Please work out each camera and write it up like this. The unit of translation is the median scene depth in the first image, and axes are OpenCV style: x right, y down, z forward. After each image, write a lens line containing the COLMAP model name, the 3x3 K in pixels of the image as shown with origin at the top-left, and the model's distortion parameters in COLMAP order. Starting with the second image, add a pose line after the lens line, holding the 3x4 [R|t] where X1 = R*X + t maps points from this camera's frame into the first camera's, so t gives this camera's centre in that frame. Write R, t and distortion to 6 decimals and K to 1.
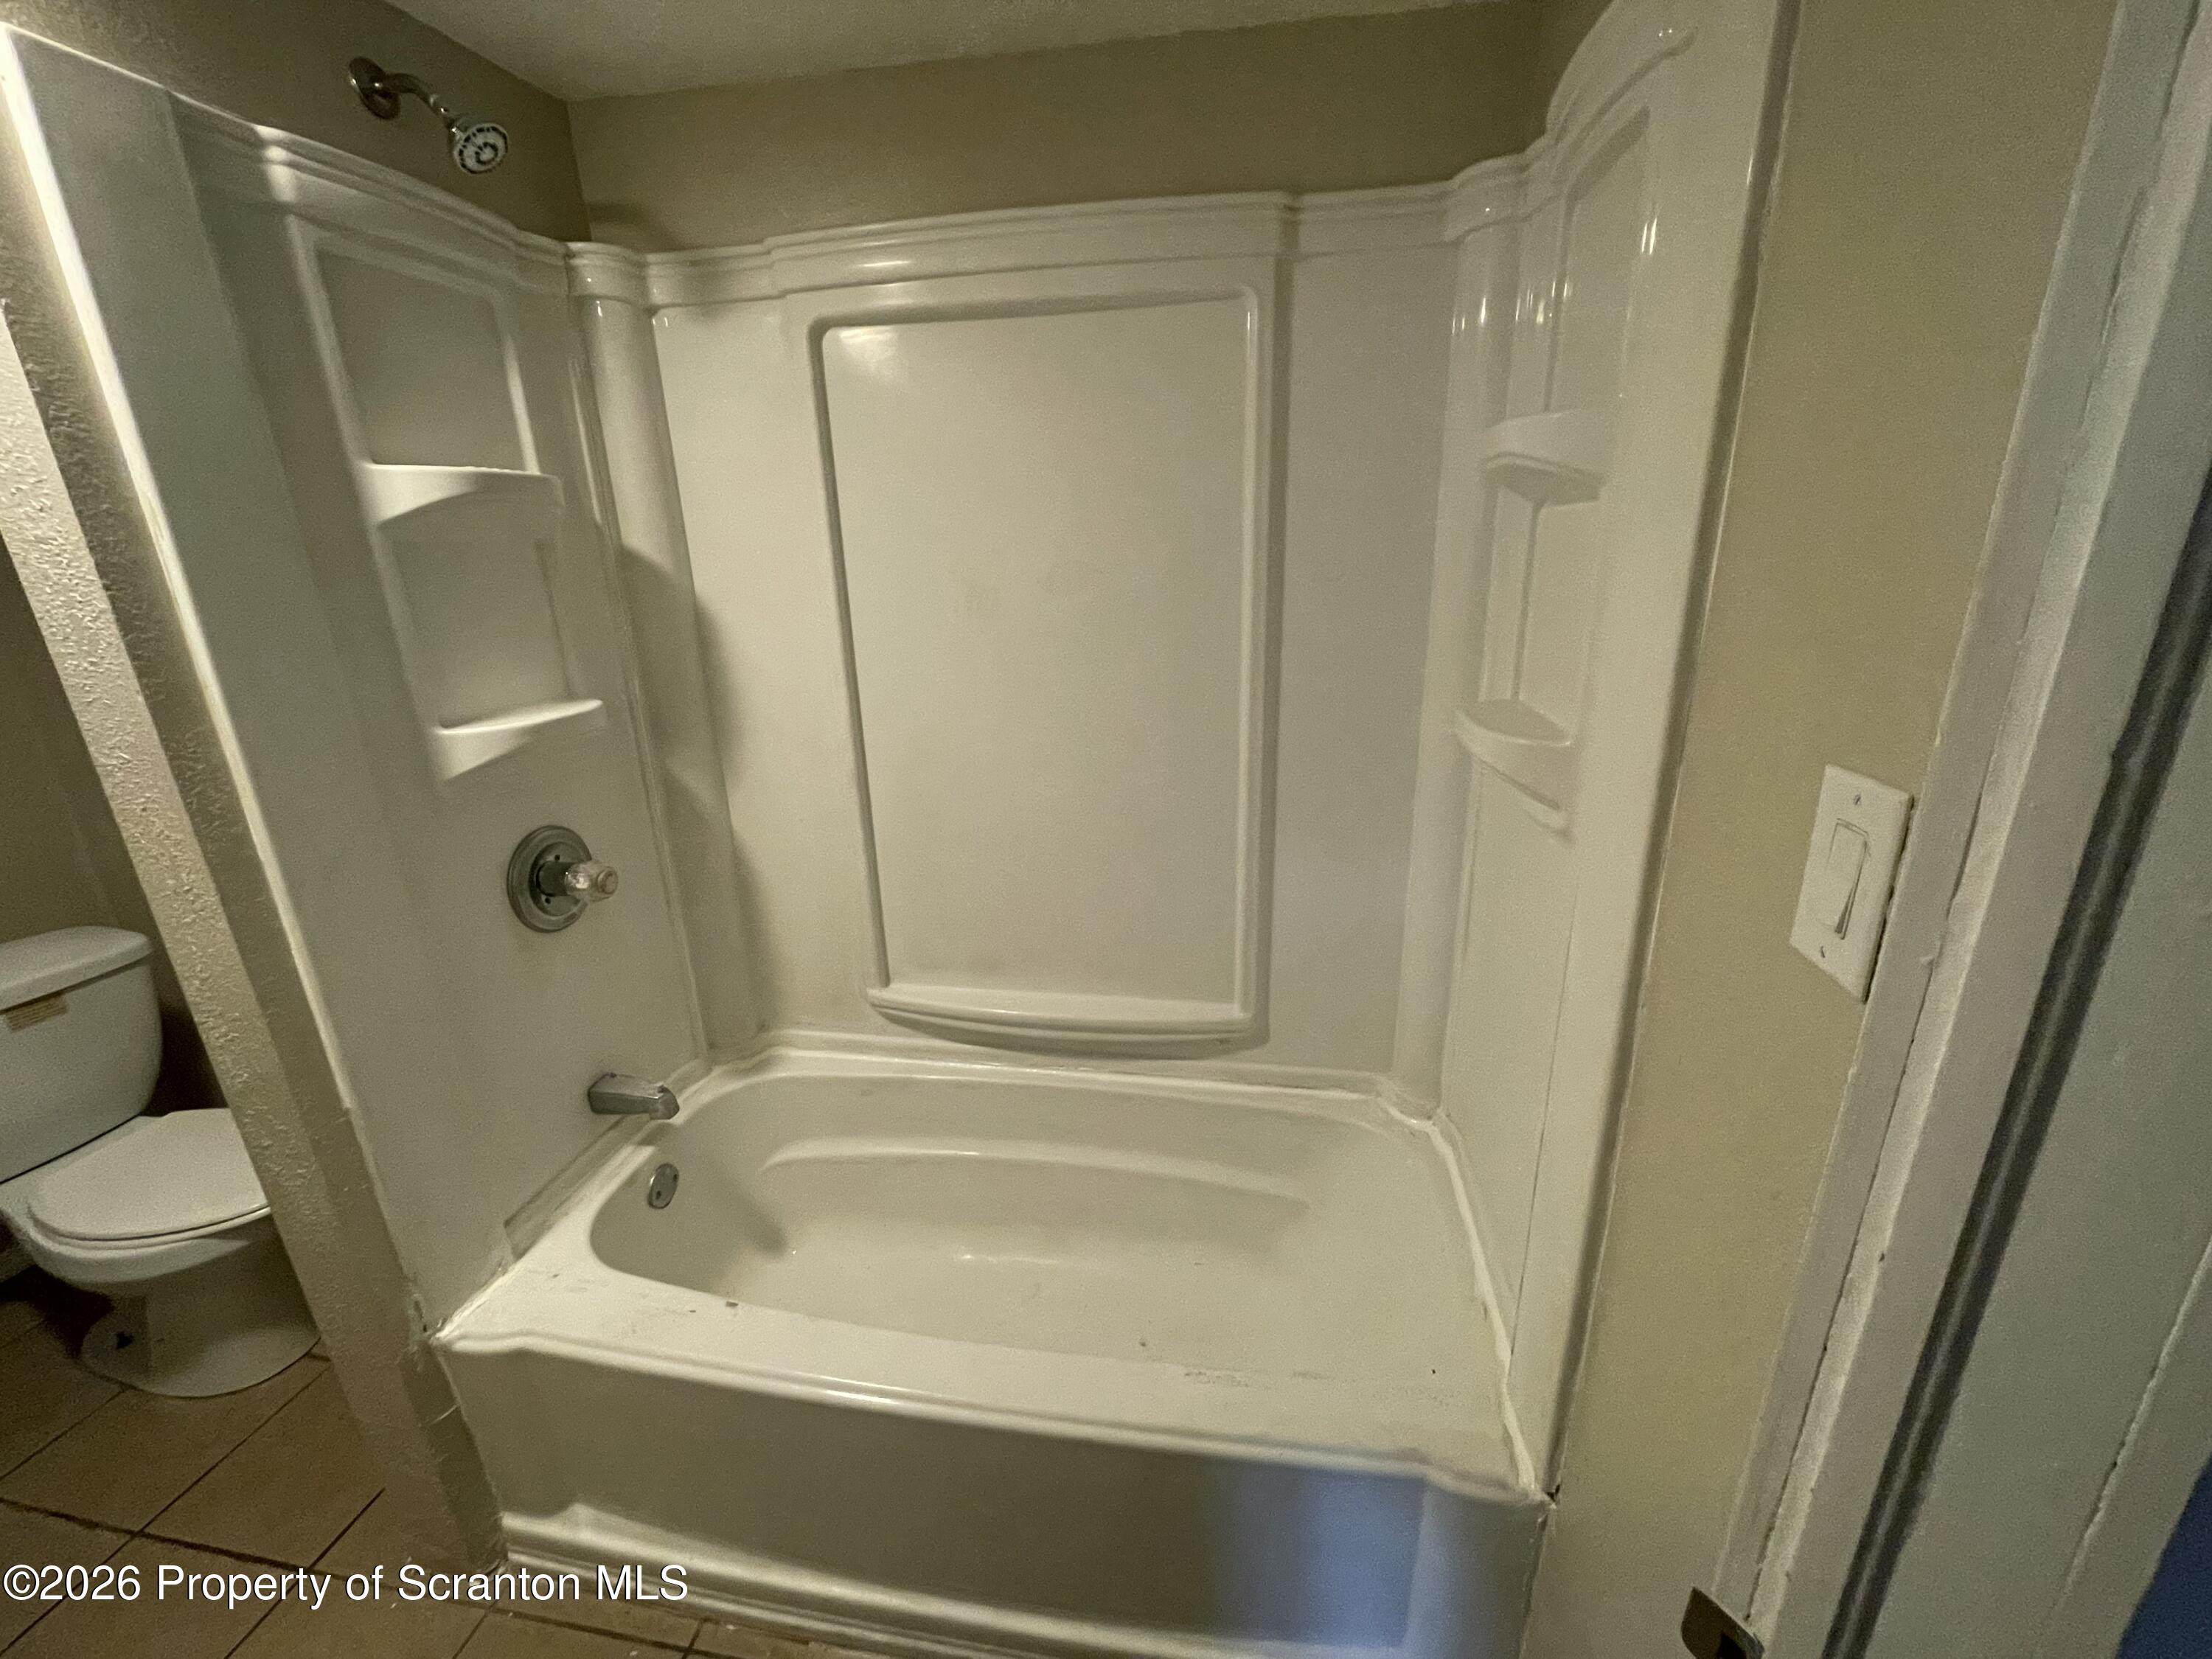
lens RADIAL K [[895.1, 0, 1111.7], [0, 895.1, 827.3], [0, 0, 1]] dist [-0.006180, 0.001112]
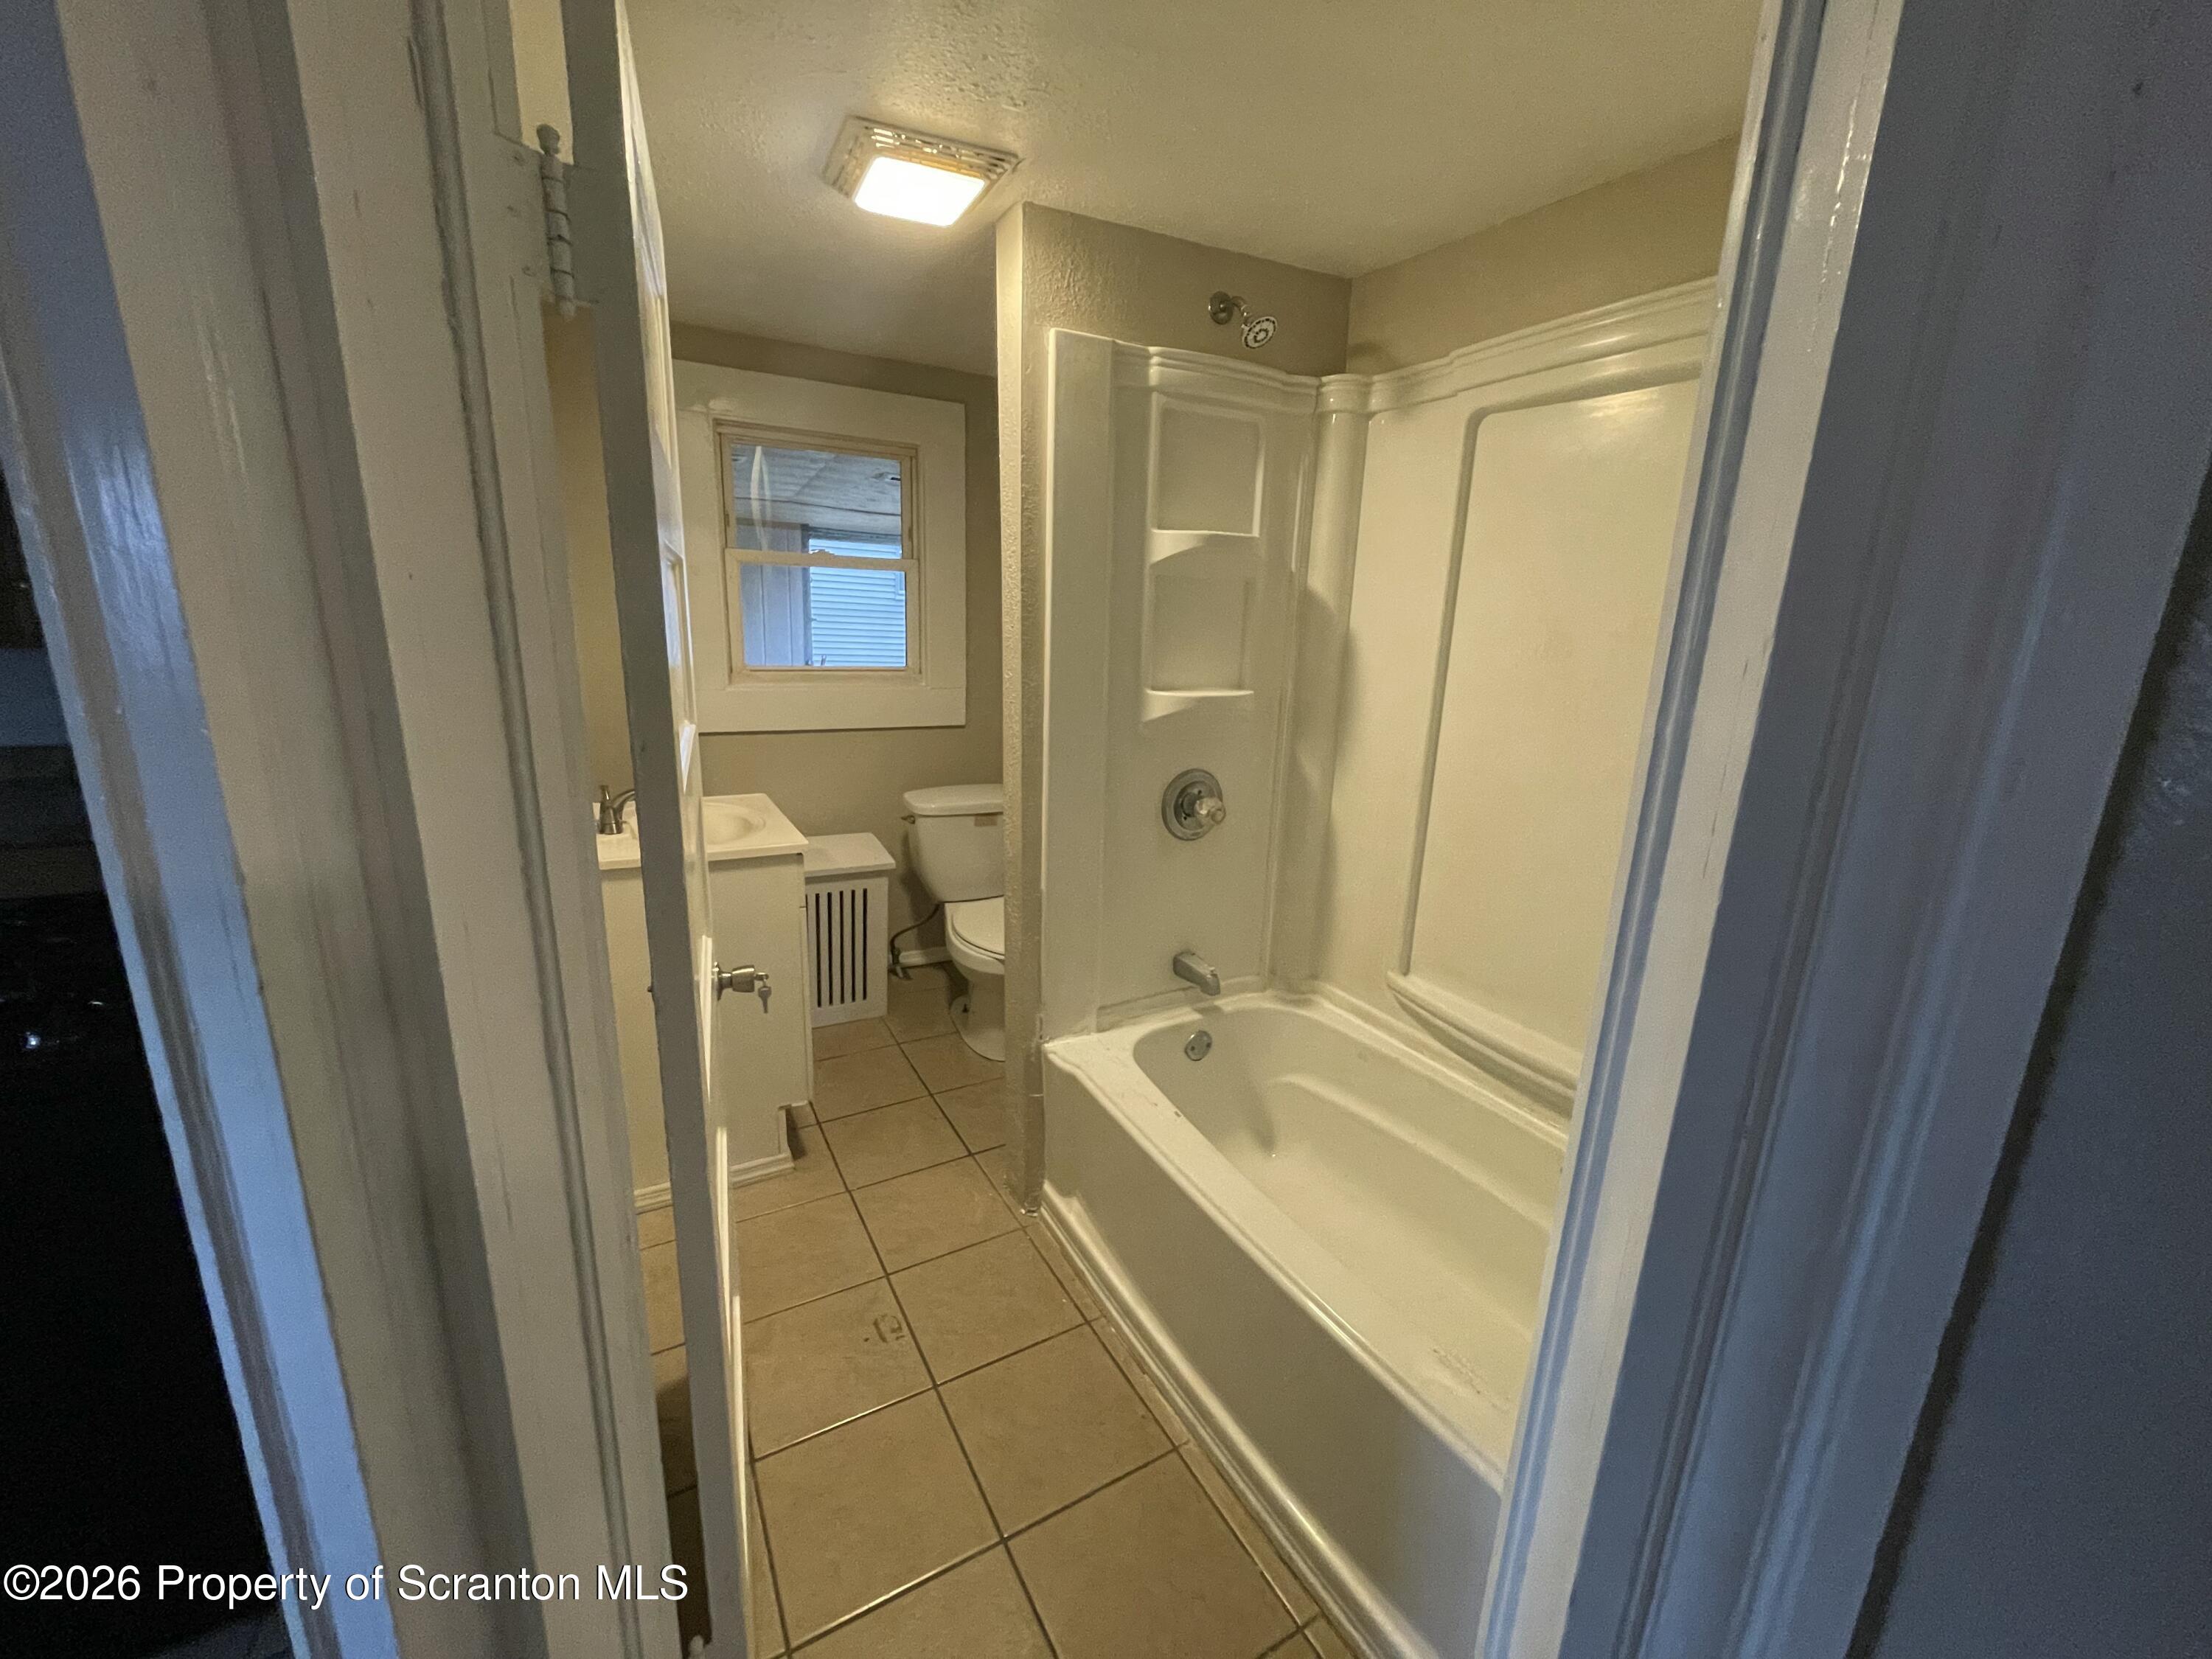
lens RADIAL K [[895.1, 0, 1113.1], [0, 895.1, 829.9], [0, 0, 1]] dist [-0.006180, 0.001112]
pose [[0.638229, 0.228922, -0.735023, 0.386253], [-0.278428, 0.958773, 0.056847, 0.049839], [0.717734, 0.168370, 0.675655, -0.082895]]
